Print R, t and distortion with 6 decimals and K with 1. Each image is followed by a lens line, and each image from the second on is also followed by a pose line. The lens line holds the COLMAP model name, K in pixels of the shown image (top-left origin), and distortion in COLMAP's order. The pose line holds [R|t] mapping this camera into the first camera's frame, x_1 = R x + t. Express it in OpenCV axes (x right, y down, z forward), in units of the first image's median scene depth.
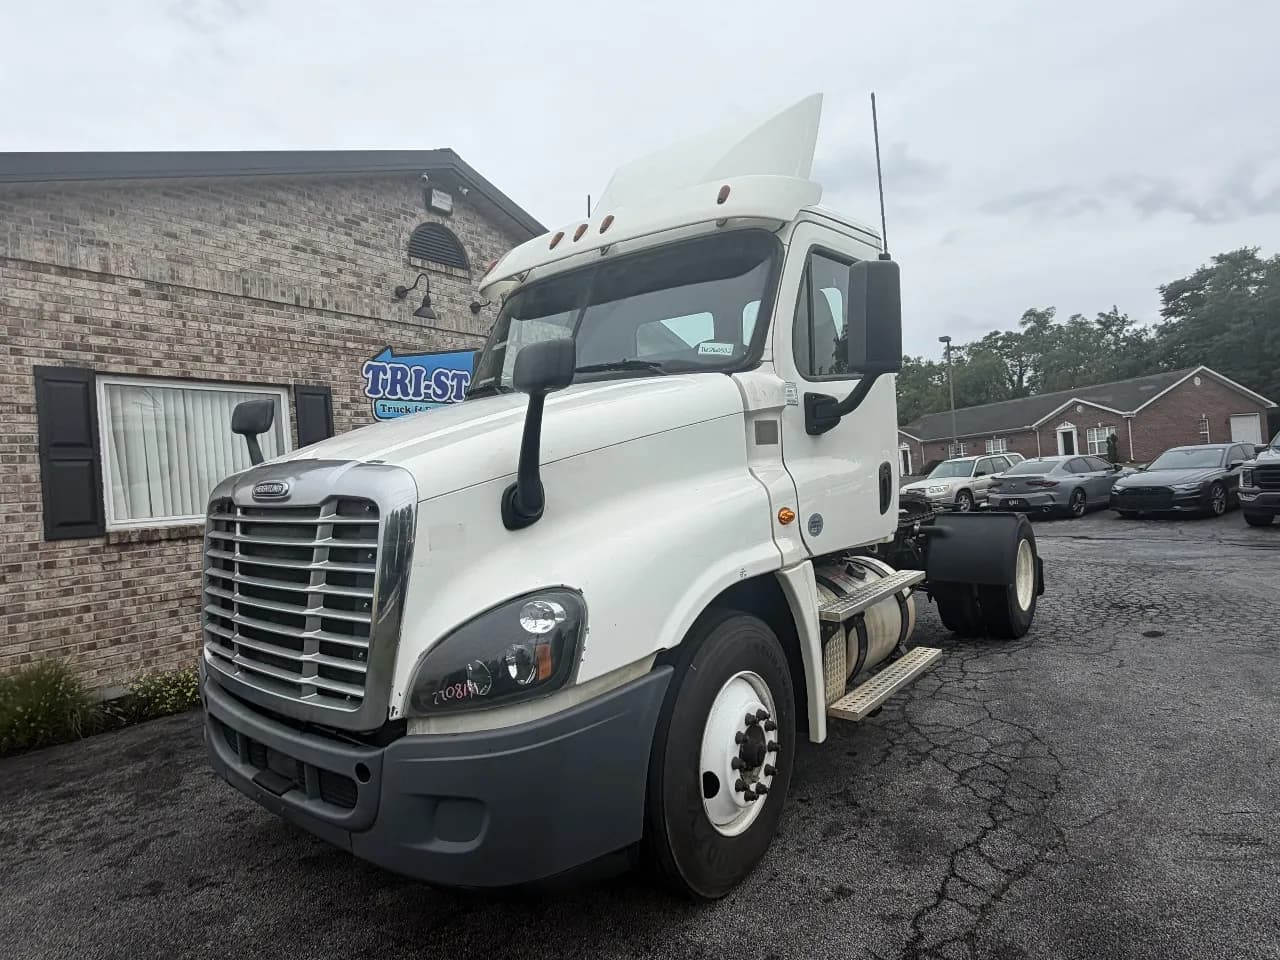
lens RADIAL K [[759.2, 0, 593.8], [0, 759.2, 437.4], [0, 0, 1]] dist [0.004410, 0.002591]
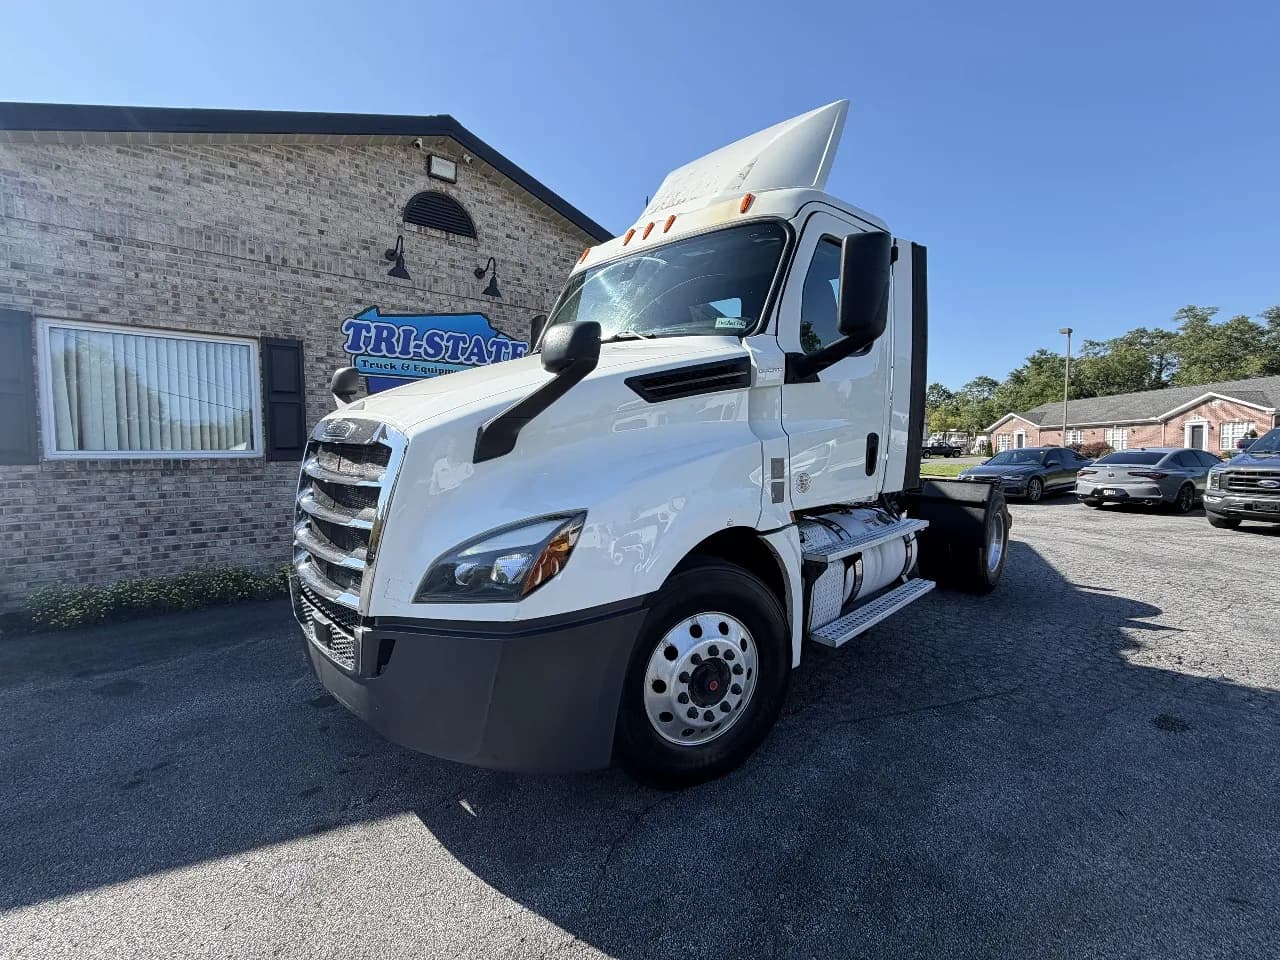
lens RADIAL K [[533.5, 0, 631.4], [0, 533.5, 445.0], [0, 0, 1]] dist [0.003747, -0.000929]
pose [[0.961003, 0.068549, -0.267907, 0.362420], [-0.048624, 0.995583, 0.080317, -0.002944], [0.272229, -0.064158, 0.960091, 0.444046]]
